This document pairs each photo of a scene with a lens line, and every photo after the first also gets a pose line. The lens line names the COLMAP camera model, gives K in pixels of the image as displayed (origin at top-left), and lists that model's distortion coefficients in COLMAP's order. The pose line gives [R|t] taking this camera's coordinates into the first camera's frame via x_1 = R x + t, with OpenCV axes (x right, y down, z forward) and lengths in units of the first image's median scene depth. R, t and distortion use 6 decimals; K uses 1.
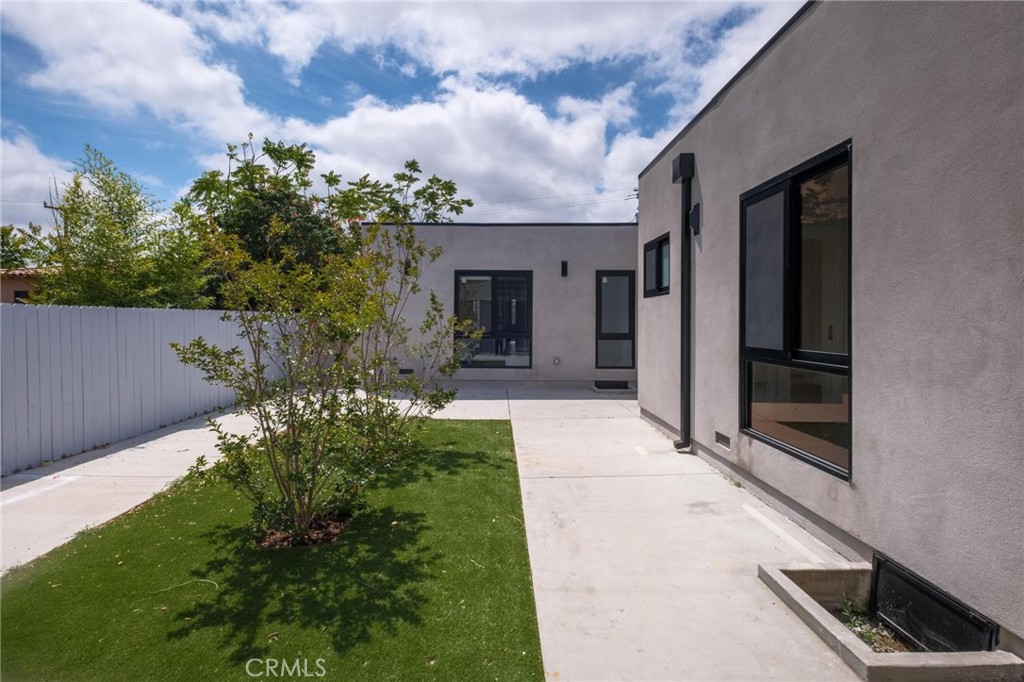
lens RADIAL K [[474.3, 0, 512.5], [0, 474.3, 320.8], [0, 0, 1]] dist [0.001820, -0.002889]
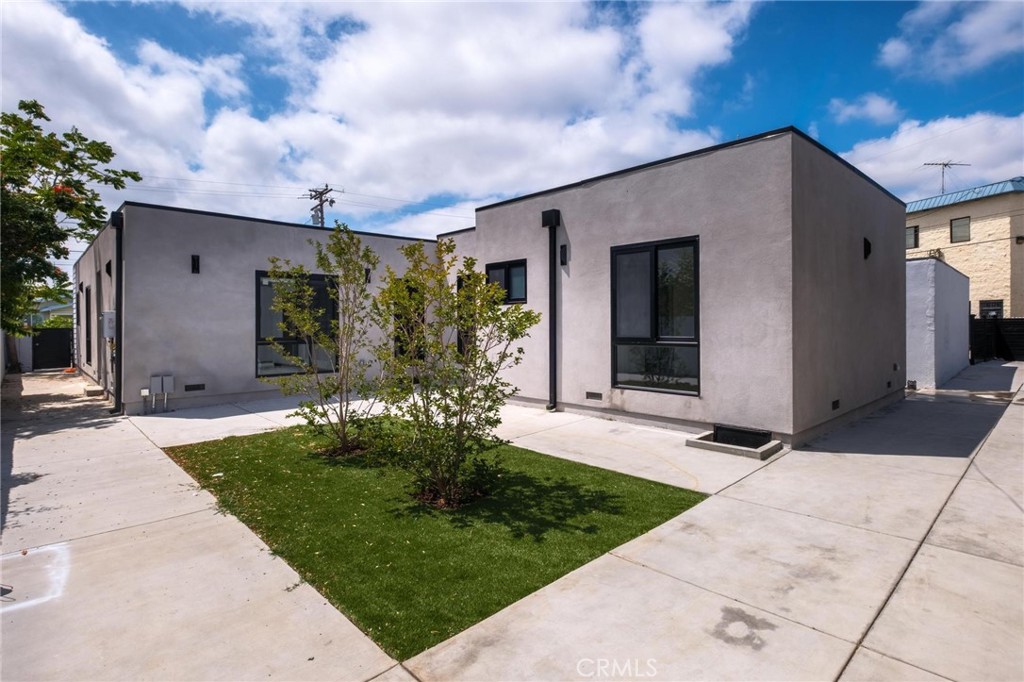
lens RADIAL K [[474.3, 0, 515.5], [0, 474.3, 331.2], [0, 0, 1]] dist [0.001820, -0.002889]
pose [[0.738004, -0.021802, 0.674444, -1.246981], [0.012470, 0.999748, 0.018673, -0.004336], [-0.674681, -0.005370, 0.738090, -0.014296]]
